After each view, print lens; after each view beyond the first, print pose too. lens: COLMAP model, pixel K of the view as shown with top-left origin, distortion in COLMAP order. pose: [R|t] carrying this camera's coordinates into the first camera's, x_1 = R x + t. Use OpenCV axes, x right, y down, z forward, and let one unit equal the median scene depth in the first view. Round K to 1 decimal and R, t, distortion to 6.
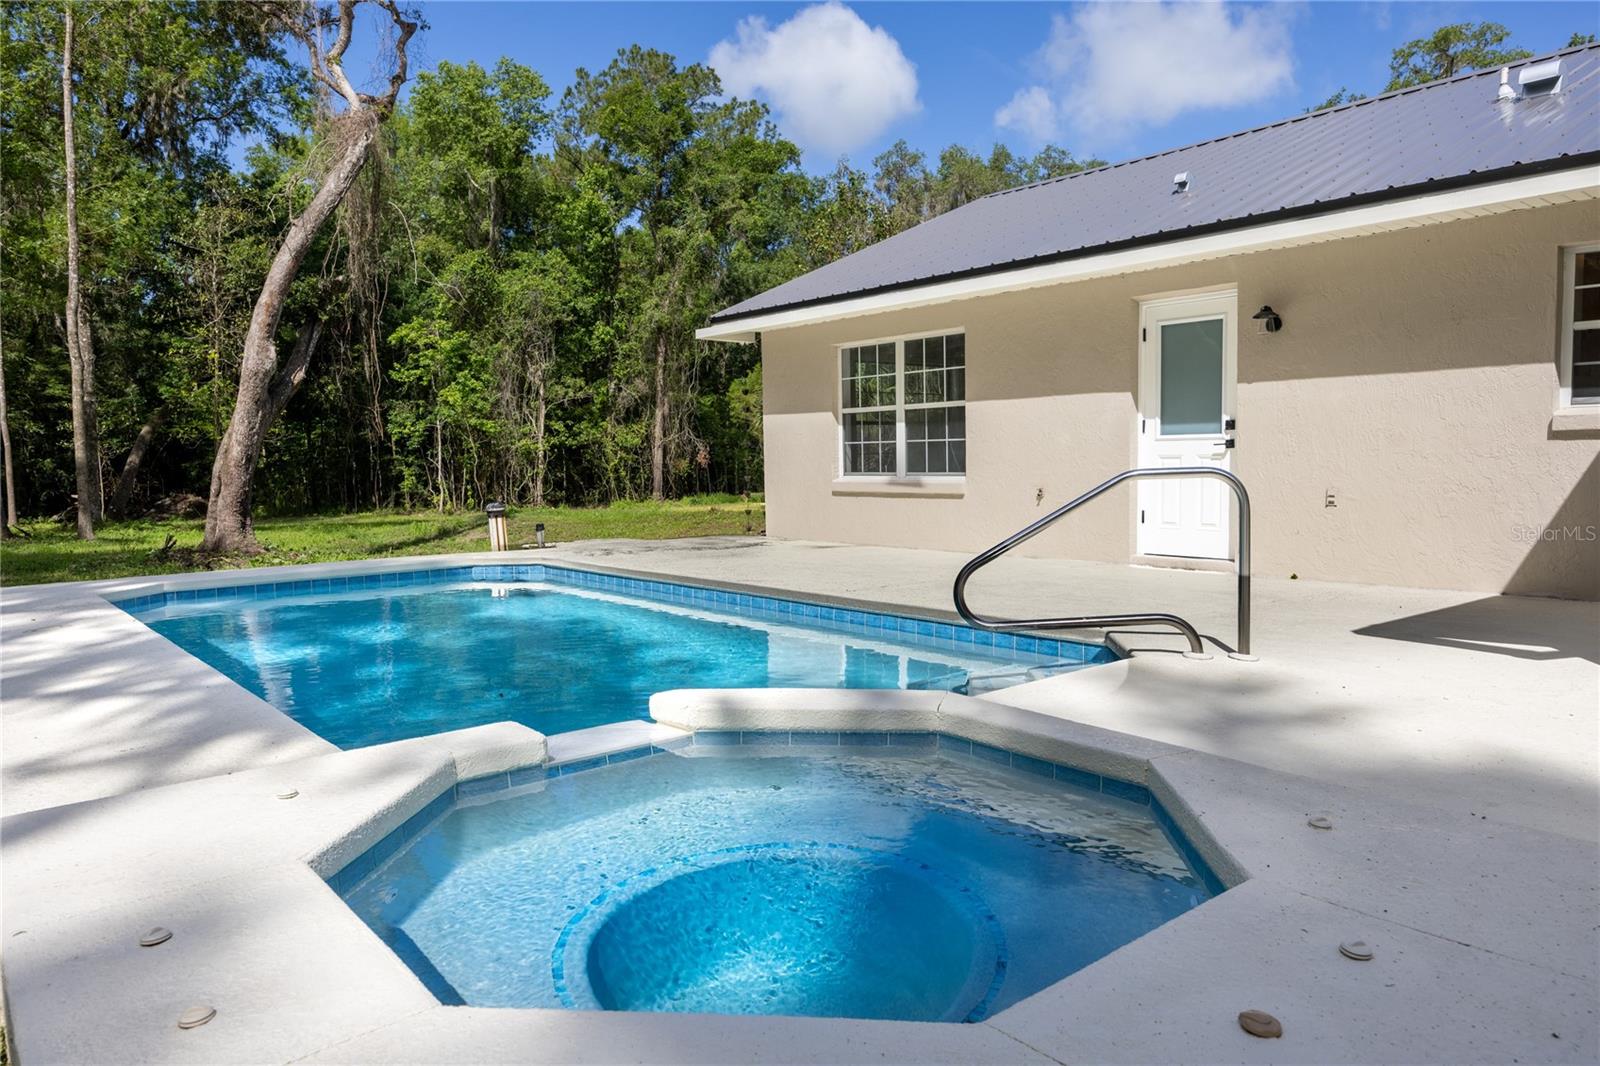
lens RADIAL K [[1057.9, 0, 800.0], [0, 1057.9, 533.0], [0, 0, 1]] dist [-0.000061, -0.001223]
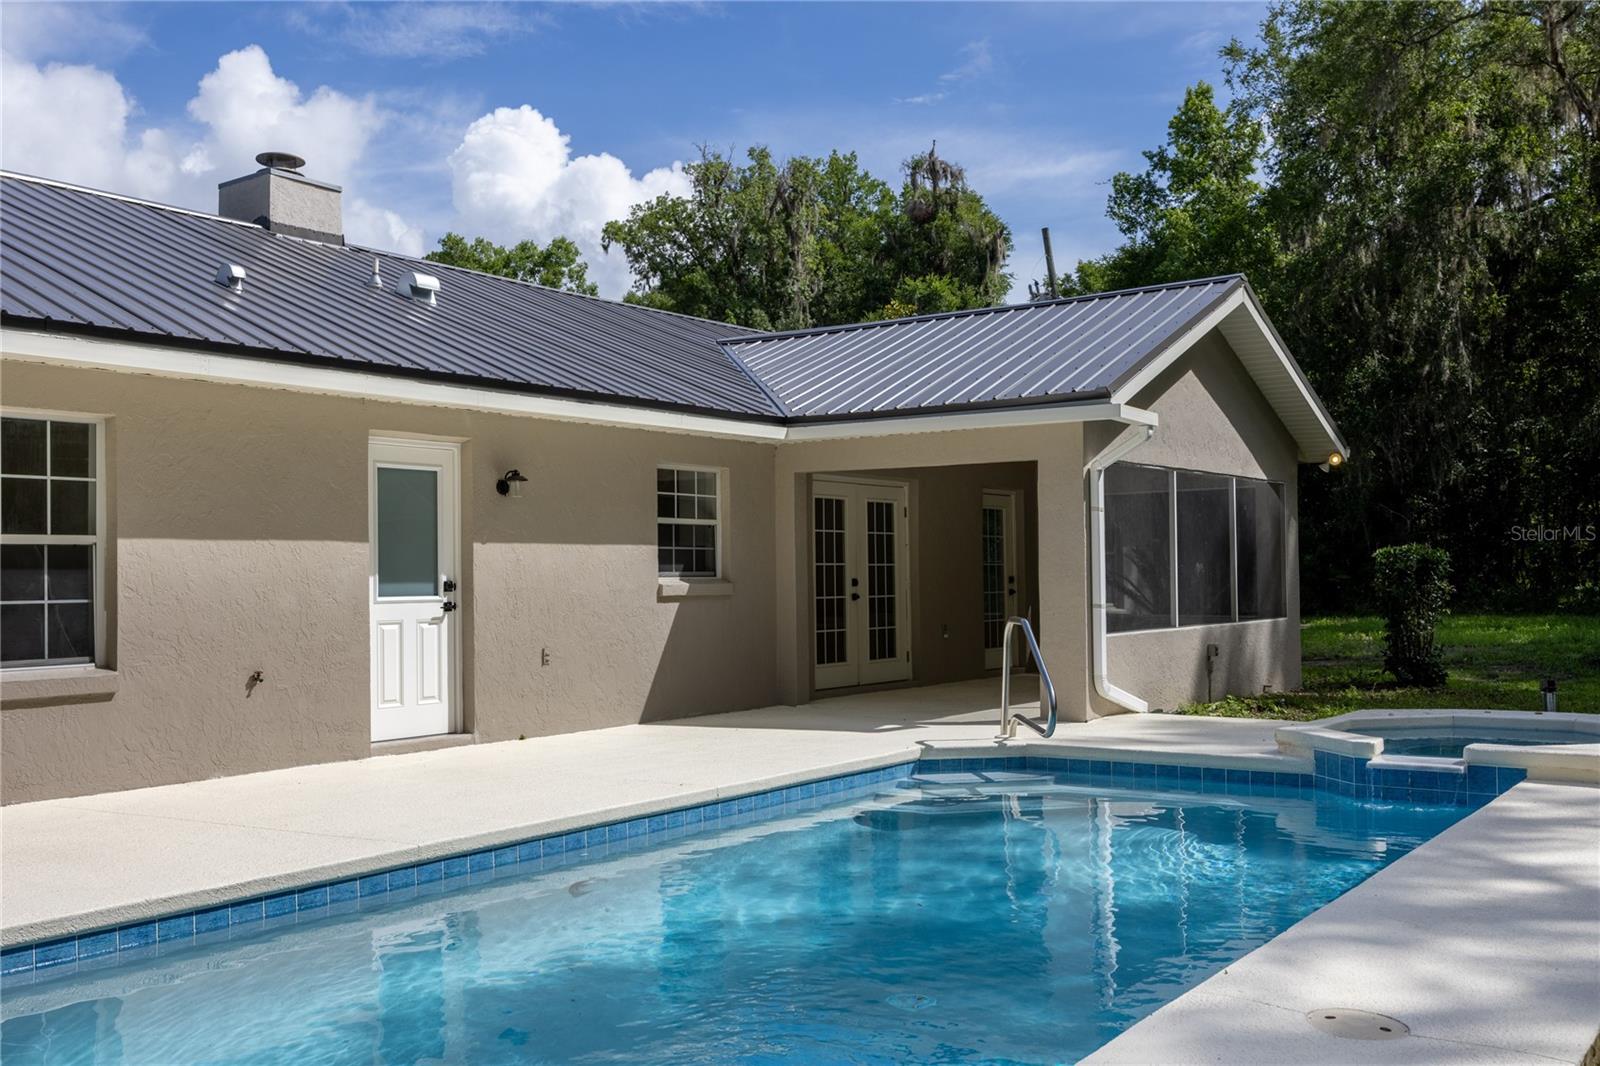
lens RADIAL K [[1554.3, 0, 791.6], [0, 1554.3, 532.2], [0, 0, 1]] dist [0.021699, 0.016462]
pose [[-0.252923, 0.050343, 0.966176, -0.827925], [0.090201, 0.995523, -0.028260, -0.069953], [-0.963272, 0.080003, -0.256331, 0.883578]]
